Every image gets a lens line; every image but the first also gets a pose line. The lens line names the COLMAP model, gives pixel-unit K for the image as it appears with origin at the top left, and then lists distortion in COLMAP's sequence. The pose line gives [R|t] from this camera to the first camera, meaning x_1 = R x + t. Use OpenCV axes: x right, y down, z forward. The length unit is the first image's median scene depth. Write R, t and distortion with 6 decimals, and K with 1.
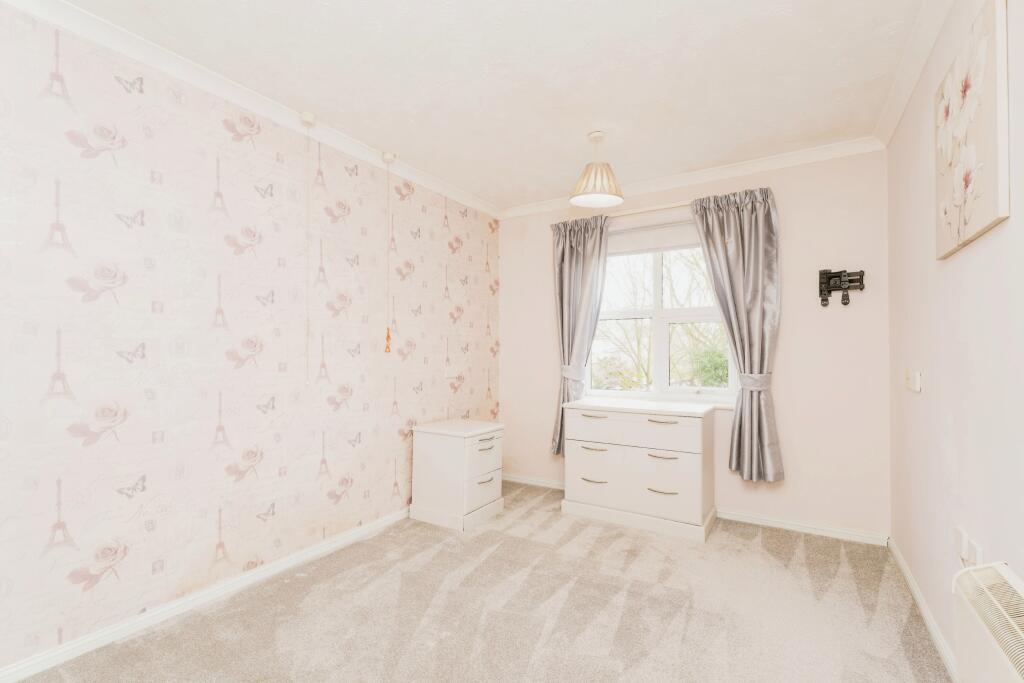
lens RADIAL K [[481.6, 0, 508.0], [0, 481.6, 355.1], [0, 0, 1]] dist [0.001409, 0.000163]
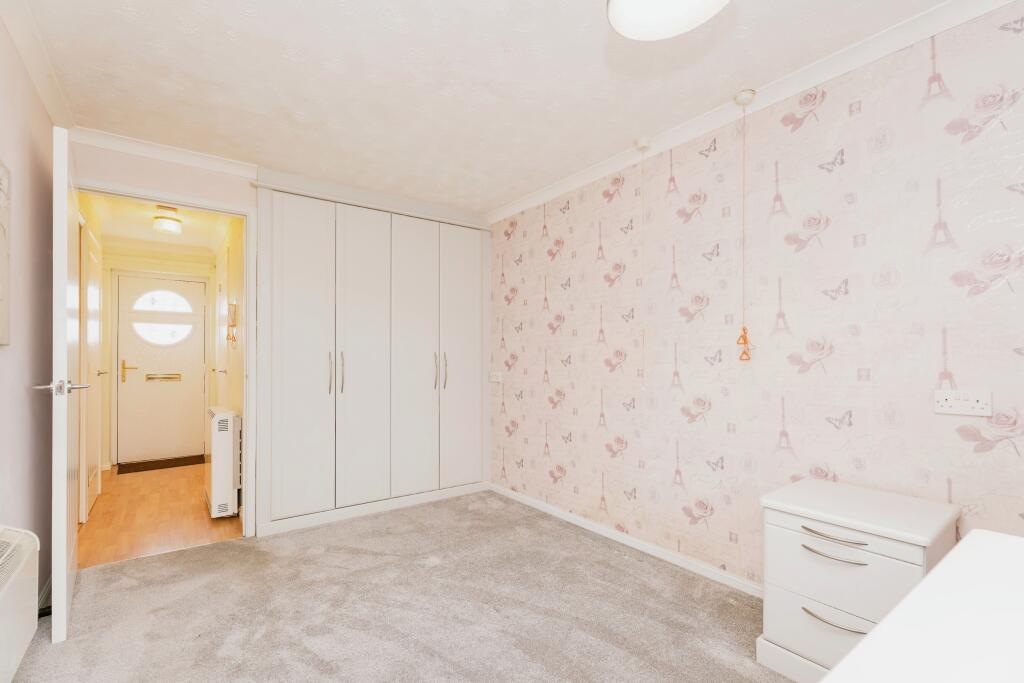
lens RADIAL K [[481.6, 0, 508.0], [0, 481.6, 355.1], [0, 0, 1]] dist [0.001409, 0.000163]
pose [[-0.404963, 0.000863, -0.914333, 0.646313], [0.003932, 0.999992, -0.000798, 0.567085], [0.914325, -0.003919, -0.404963, 1.059672]]
